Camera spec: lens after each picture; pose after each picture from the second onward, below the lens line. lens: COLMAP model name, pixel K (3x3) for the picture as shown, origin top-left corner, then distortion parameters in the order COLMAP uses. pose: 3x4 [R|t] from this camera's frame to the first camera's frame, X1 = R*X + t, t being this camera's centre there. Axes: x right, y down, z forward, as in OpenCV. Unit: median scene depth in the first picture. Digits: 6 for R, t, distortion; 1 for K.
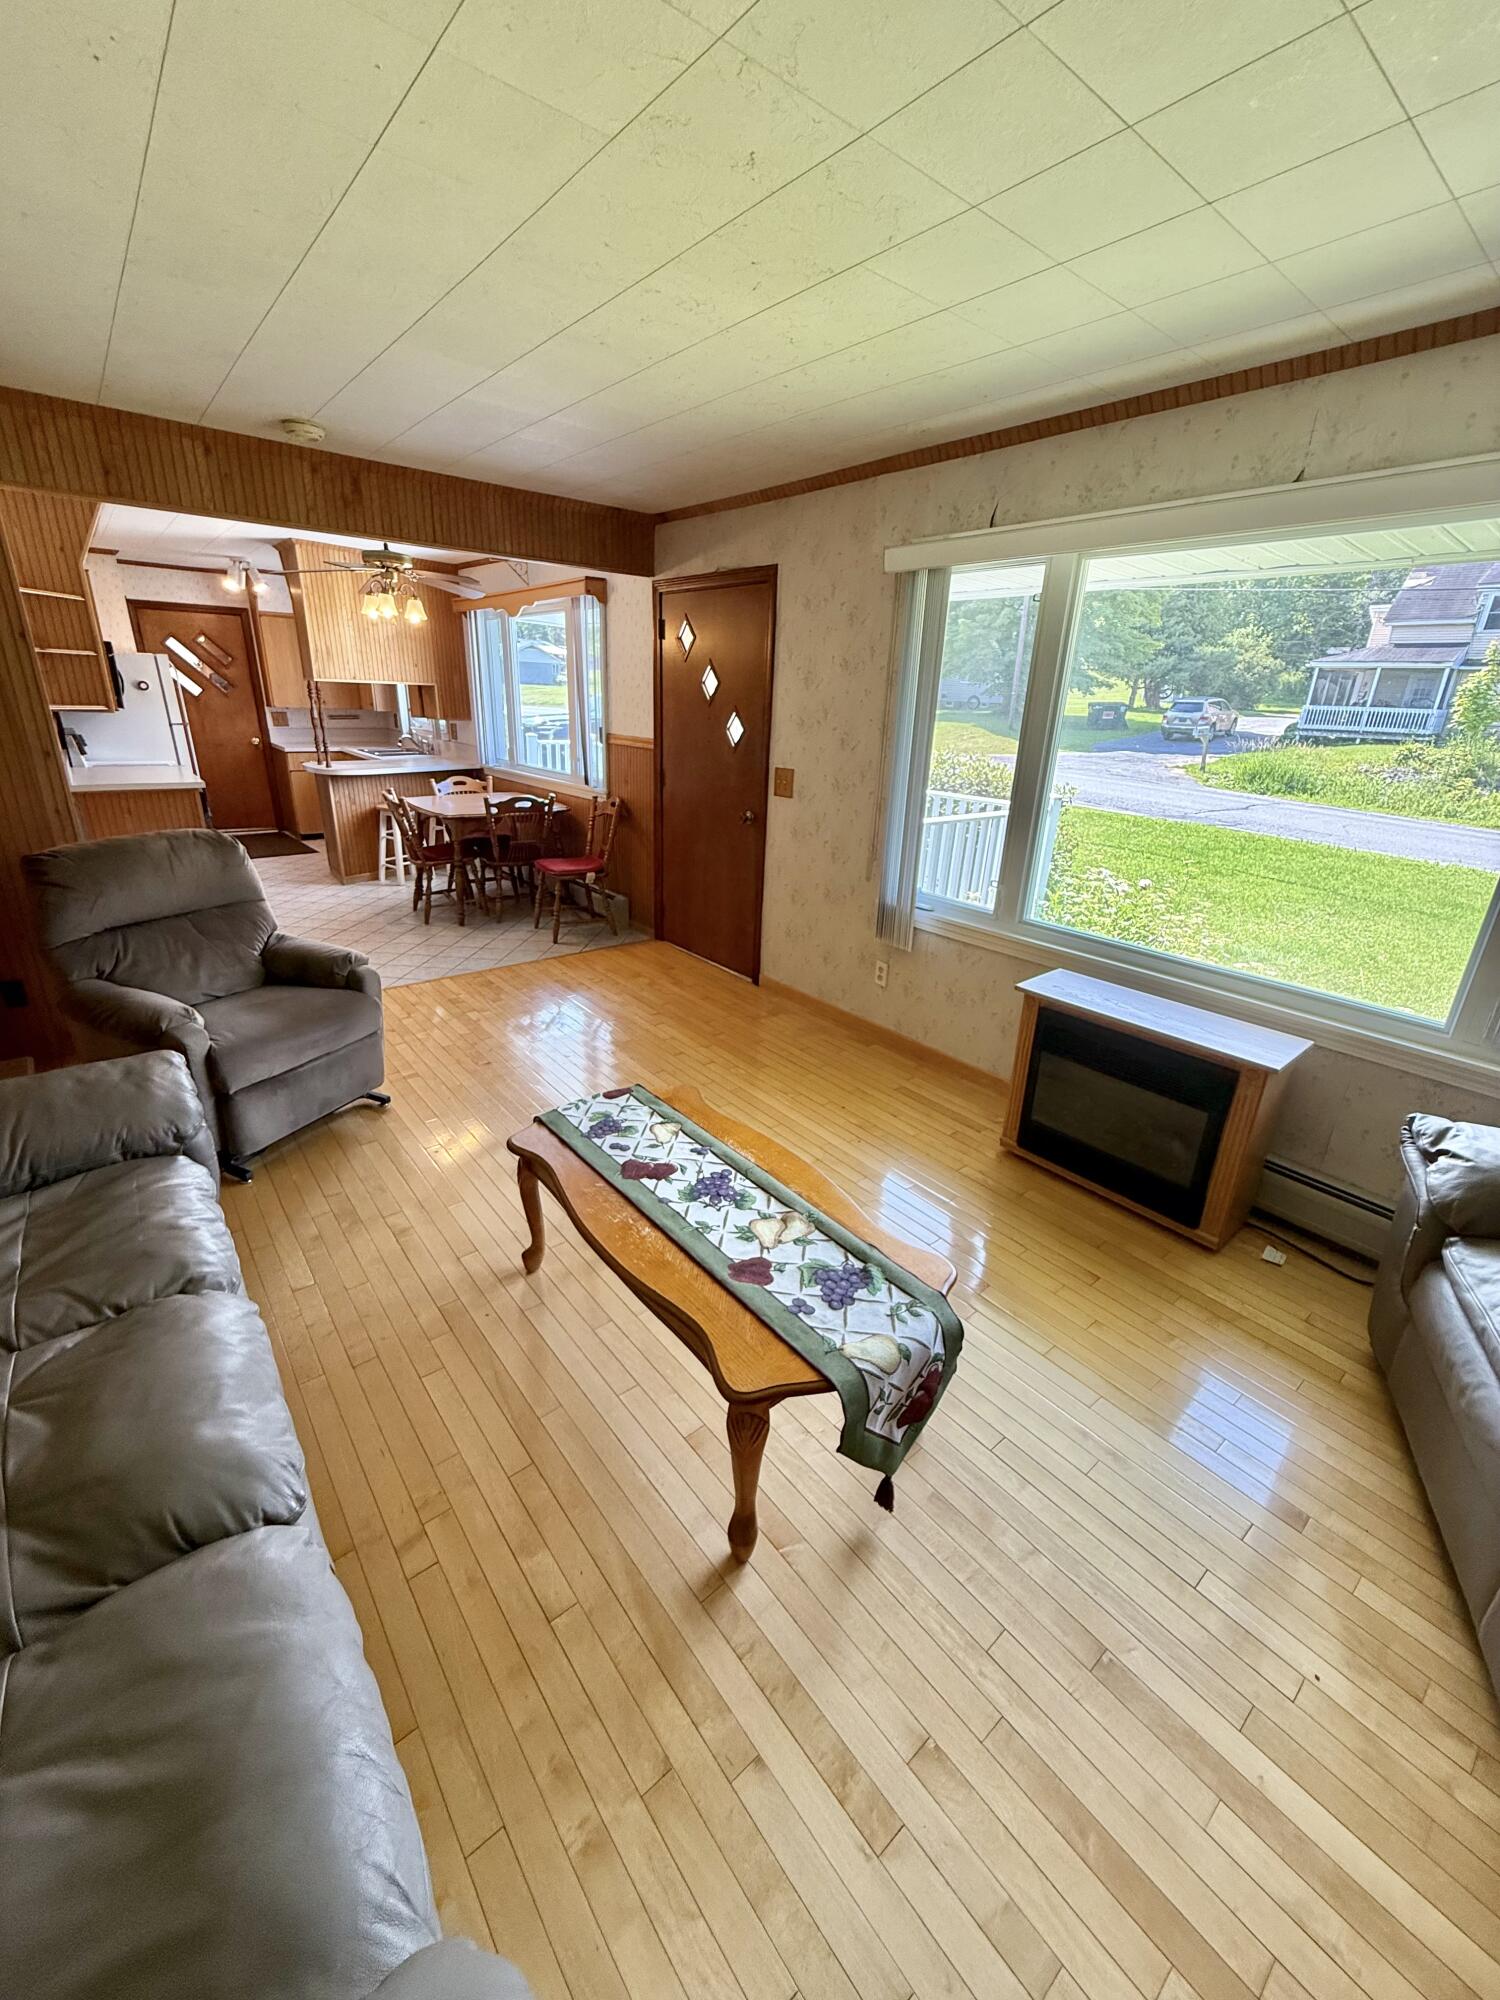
lens RADIAL K [[798.5, 0, 751.4], [0, 798.5, 998.6], [0, 0, 1]] dist [-0.000077, 0.000188]
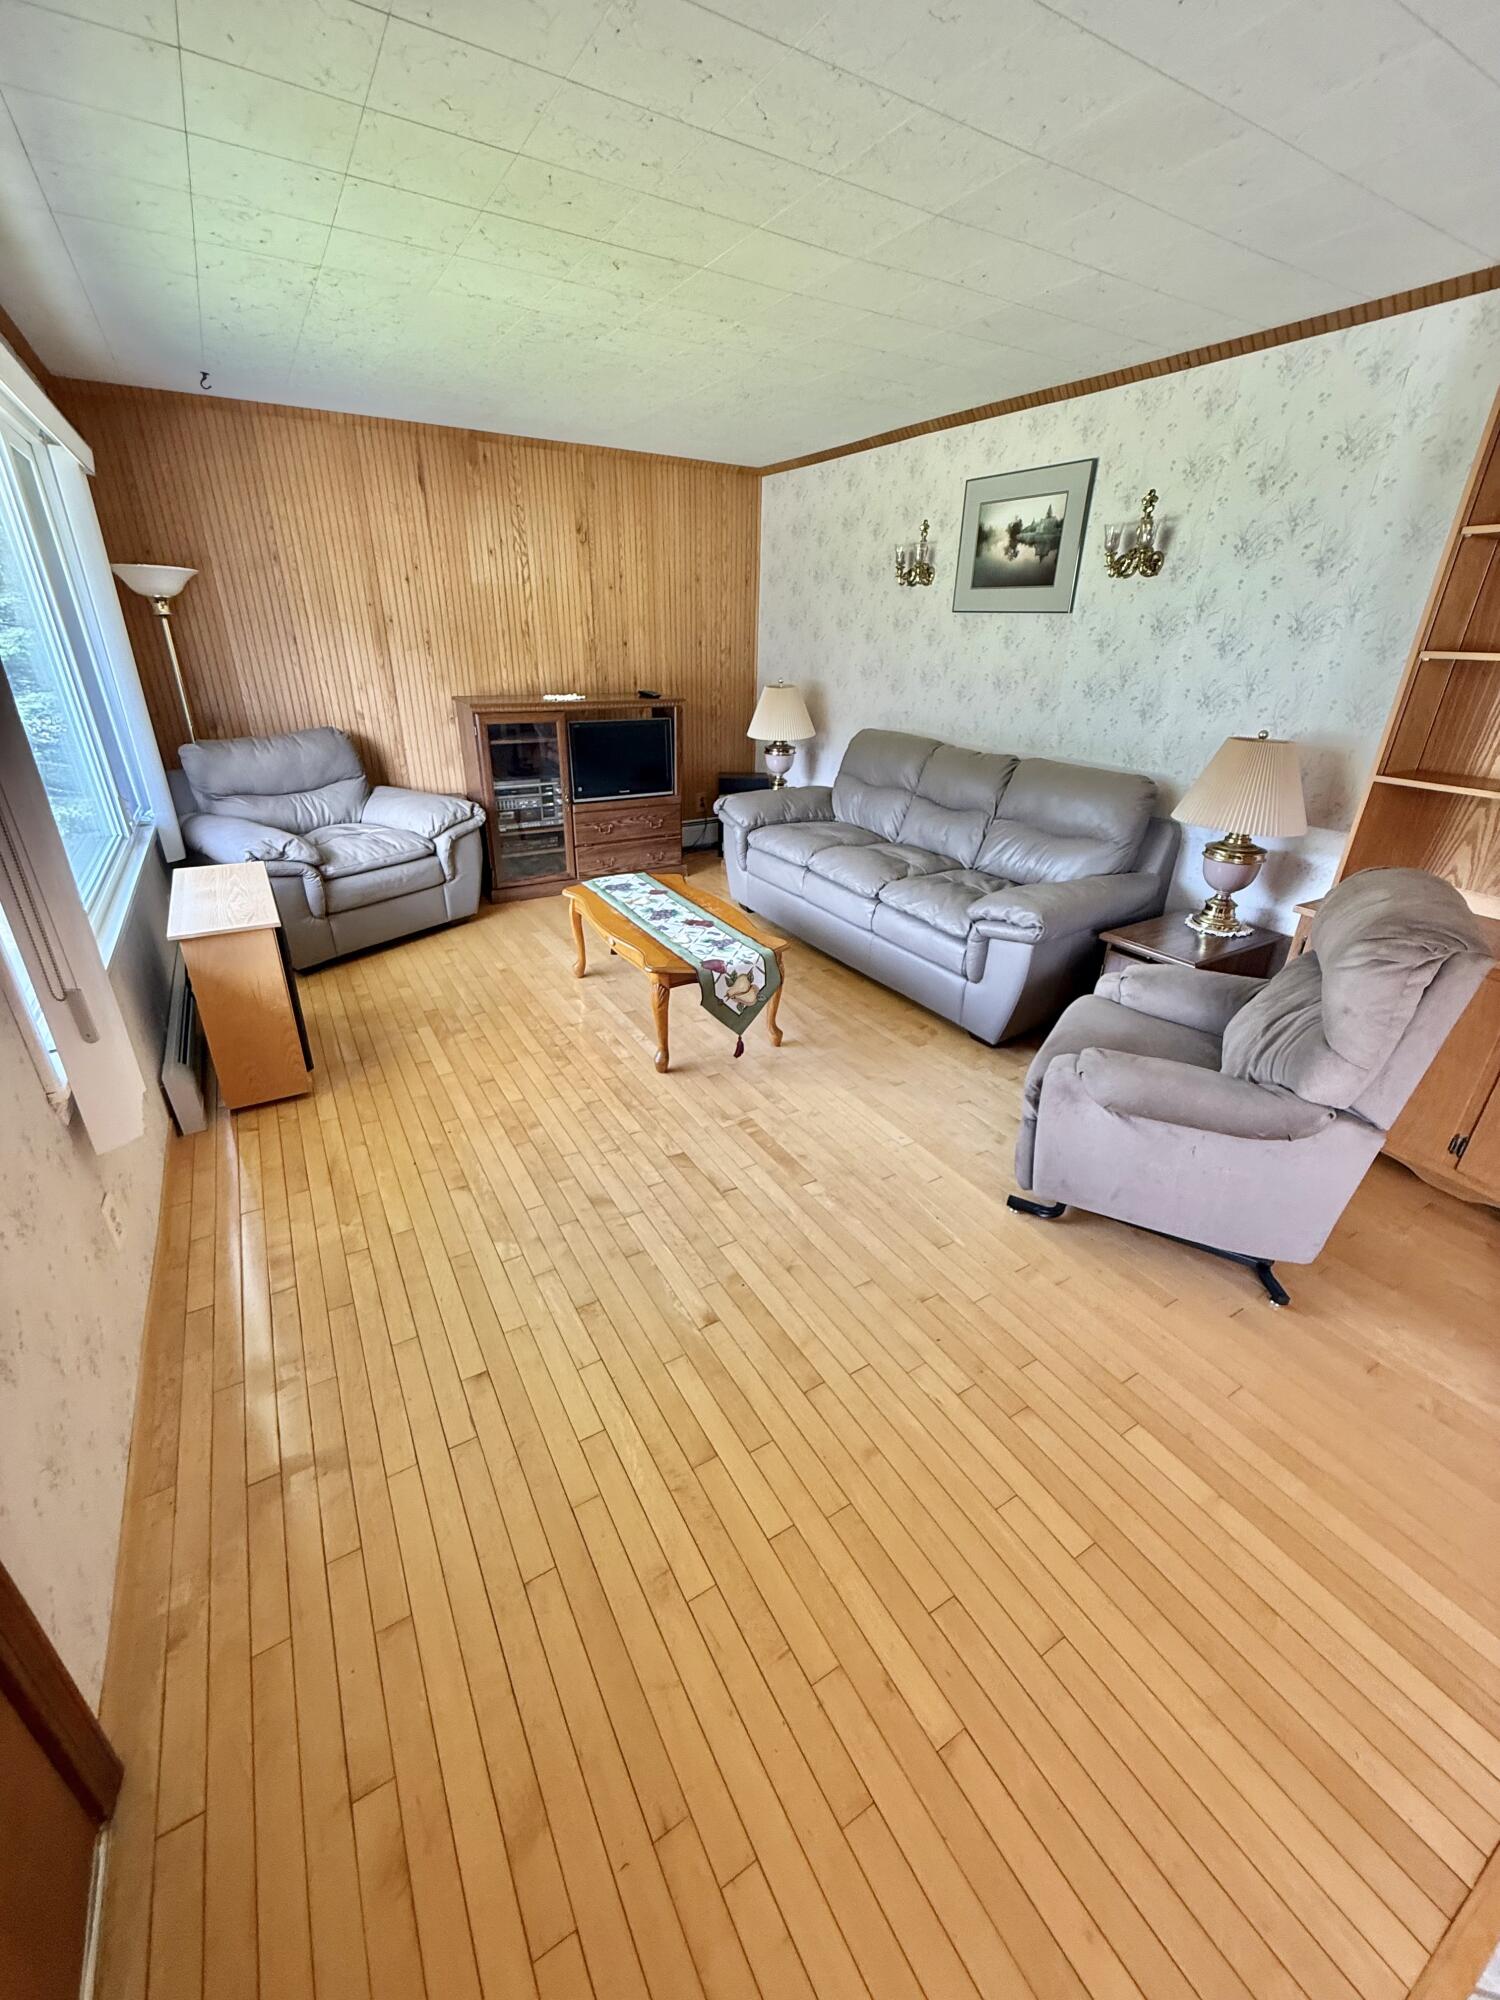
lens RADIAL K [[798.5, 0, 752.9], [0, 798.5, 995.8], [0, 0, 1]] dist [-0.000077, 0.000188]
pose [[-0.987423, -0.114701, 0.108805, -0.409193], [-0.001753, 0.696117, 0.717927, -0.796800], [-0.158088, 0.708707, -0.687563, 2.074490]]
